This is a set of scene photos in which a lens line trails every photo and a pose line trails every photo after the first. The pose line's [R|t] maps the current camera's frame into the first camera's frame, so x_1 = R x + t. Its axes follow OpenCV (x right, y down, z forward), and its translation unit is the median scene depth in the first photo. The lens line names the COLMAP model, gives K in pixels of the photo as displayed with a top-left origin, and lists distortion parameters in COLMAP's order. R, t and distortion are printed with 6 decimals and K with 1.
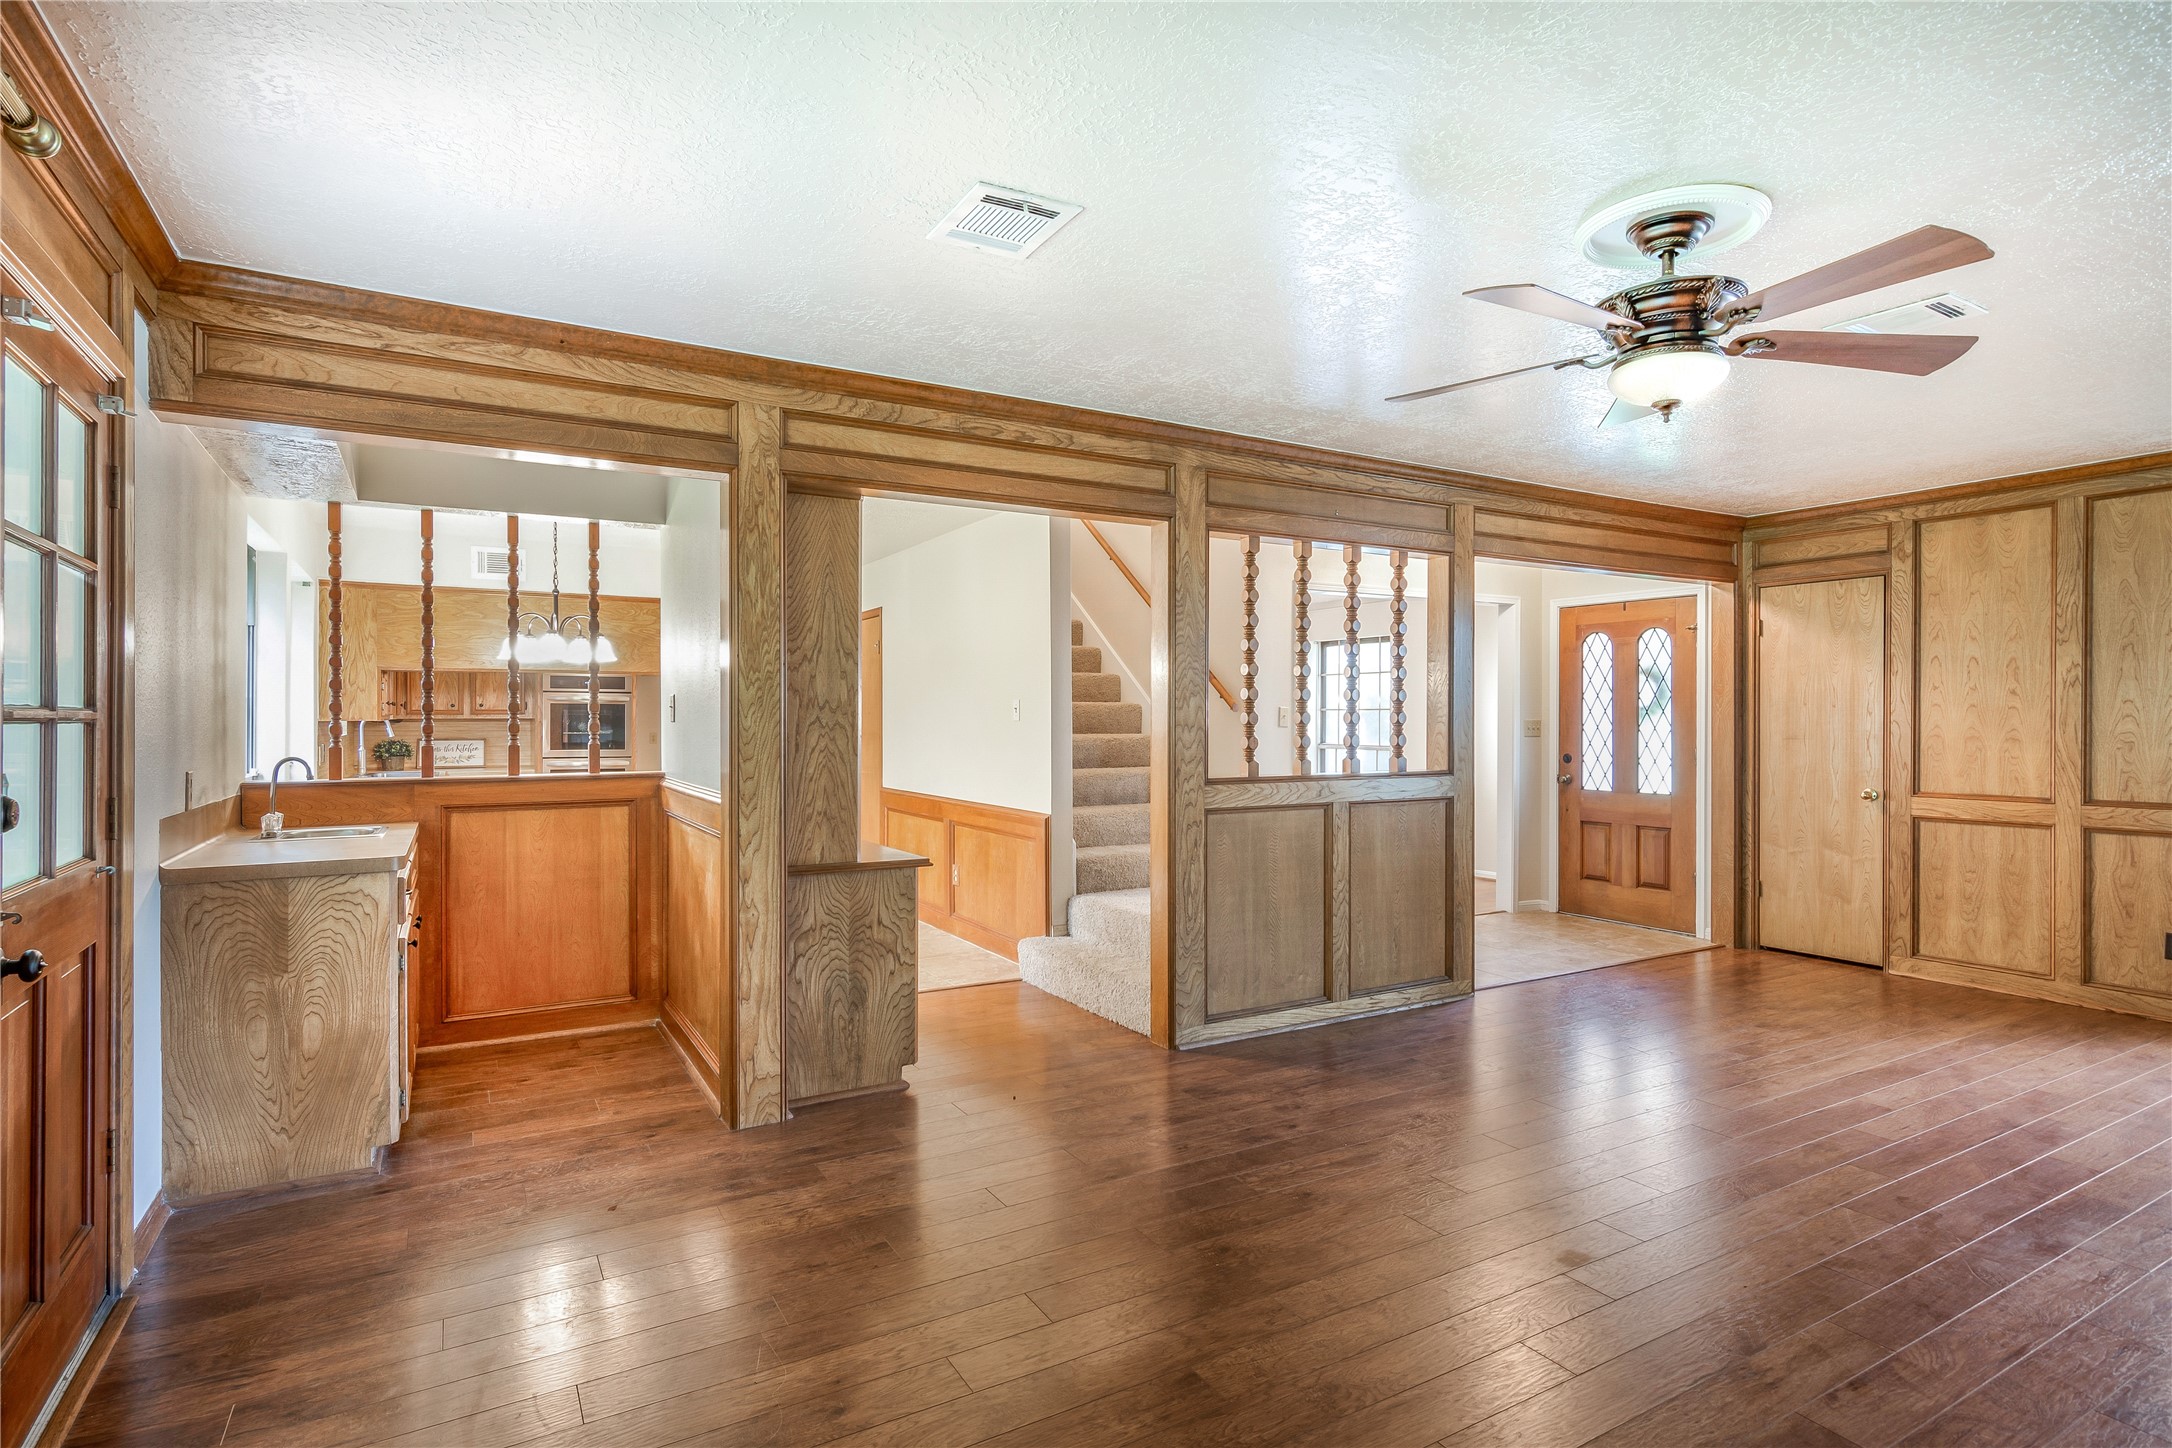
lens RADIAL K [[1100.4, 0, 1086.2], [0, 1100.4, 721.7], [0, 0, 1]] dist [0.000220, 0.000373]
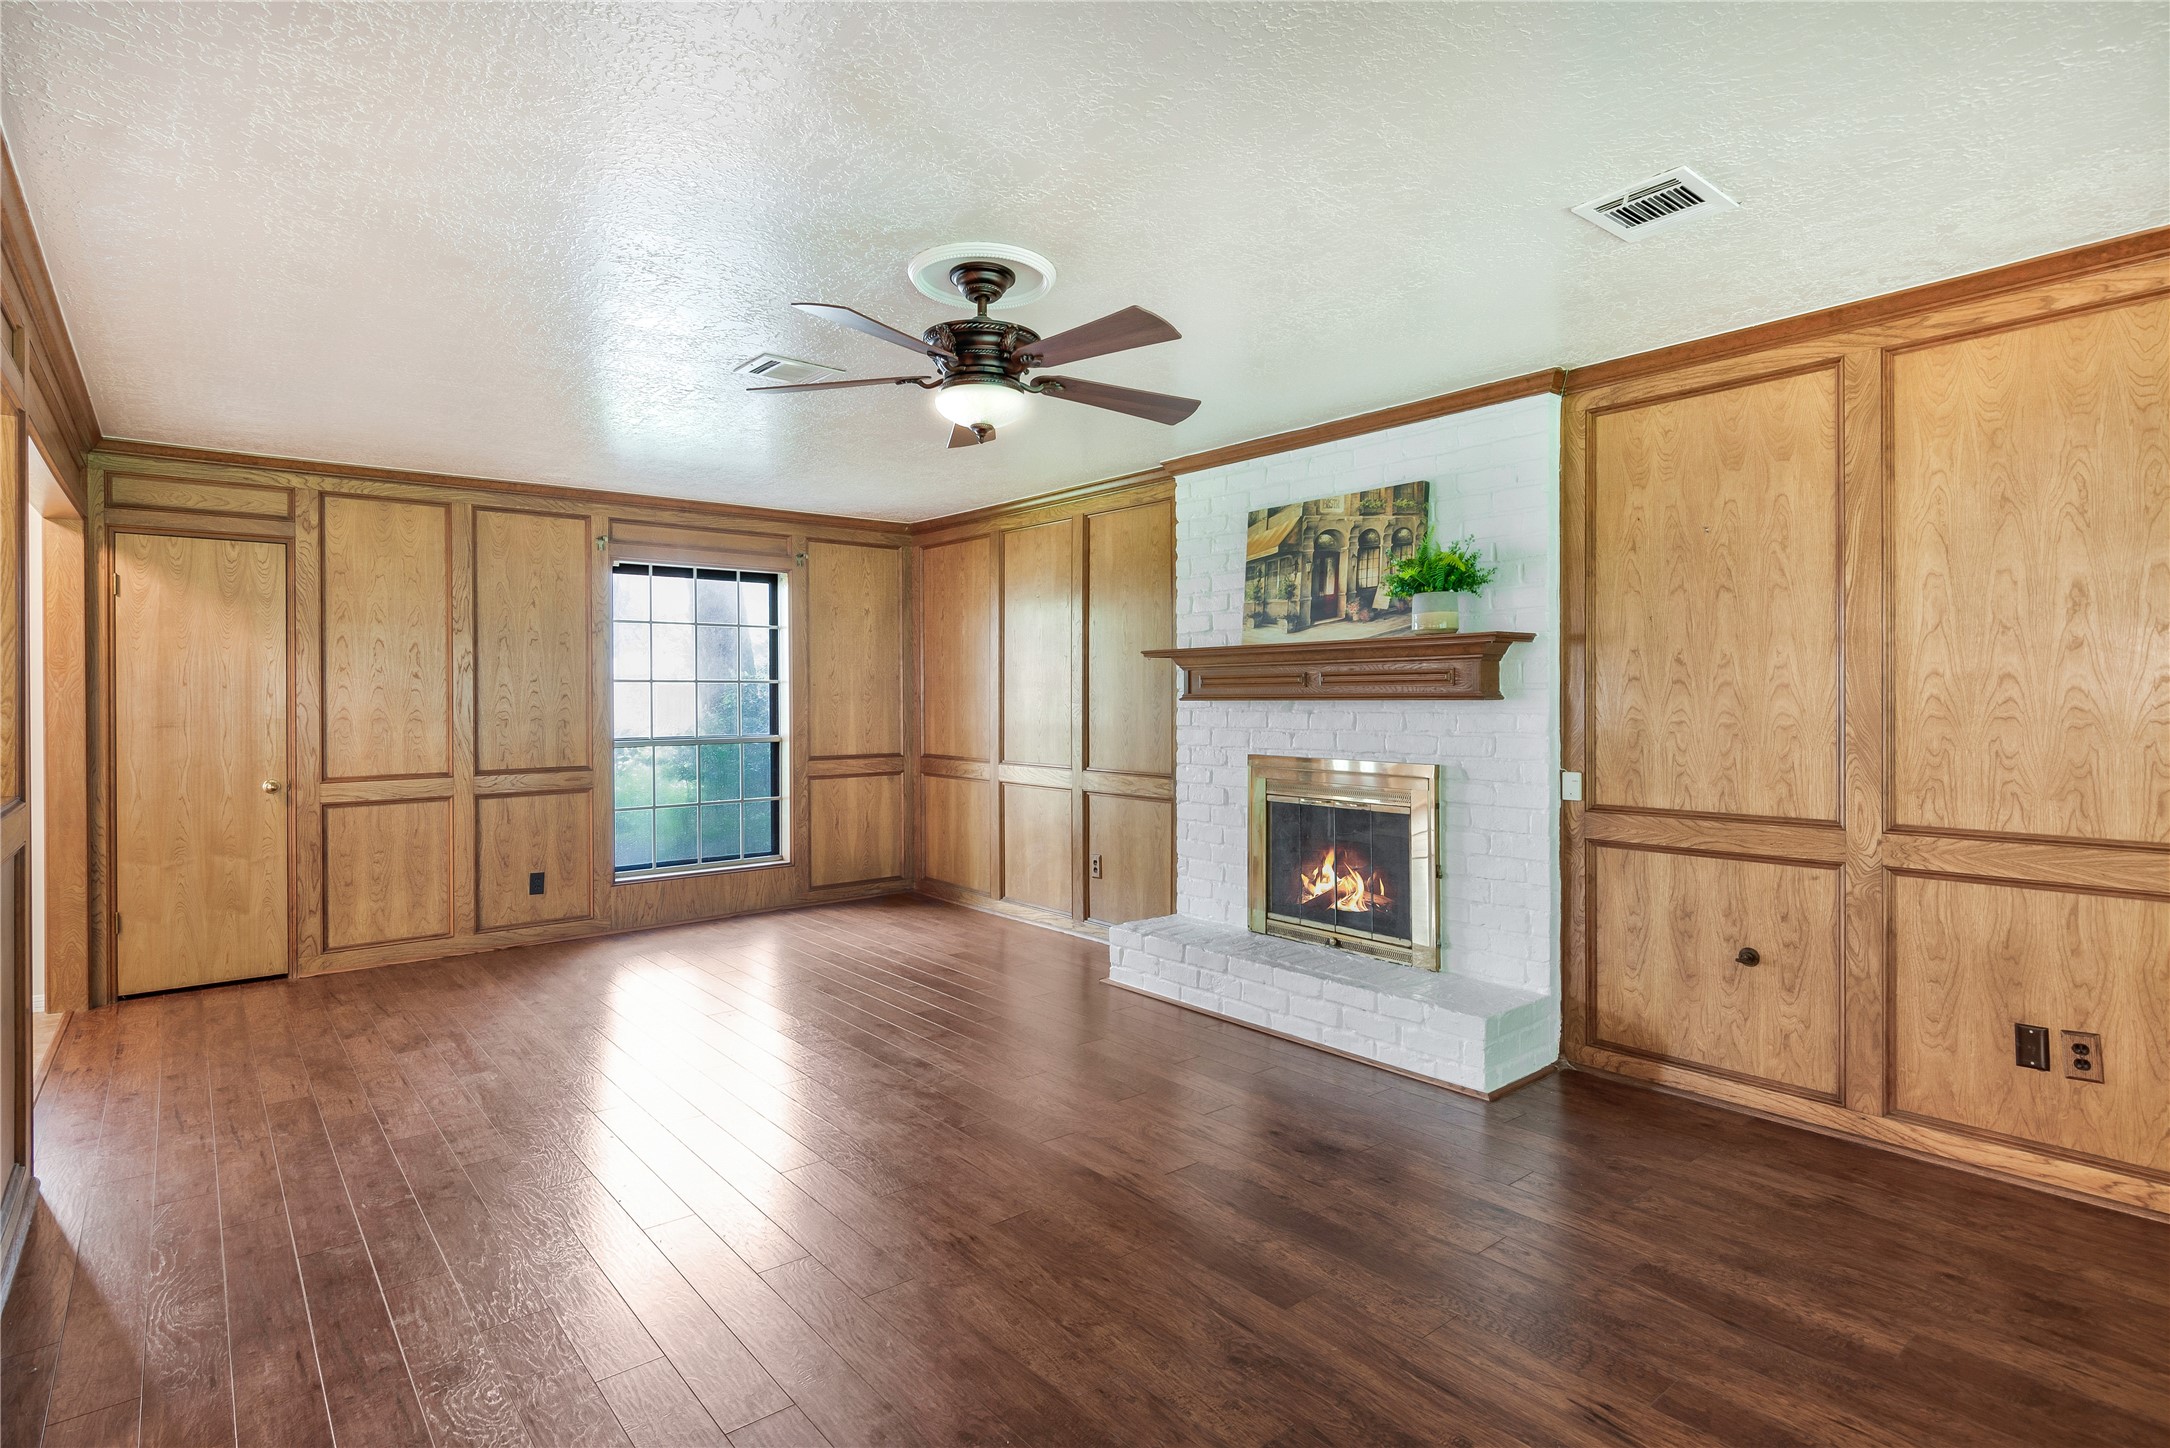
lens RADIAL K [[1099.4, 0, 1102.3], [0, 1099.4, 694.2], [0, 0, 1]] dist [0.000220, 0.000373]
pose [[-0.169068, 0.000946, 0.985604, -0.296007], [0.007389, 0.999973, 0.000307, -0.003821], [-0.985577, 0.007334, -0.169070, 0.503964]]
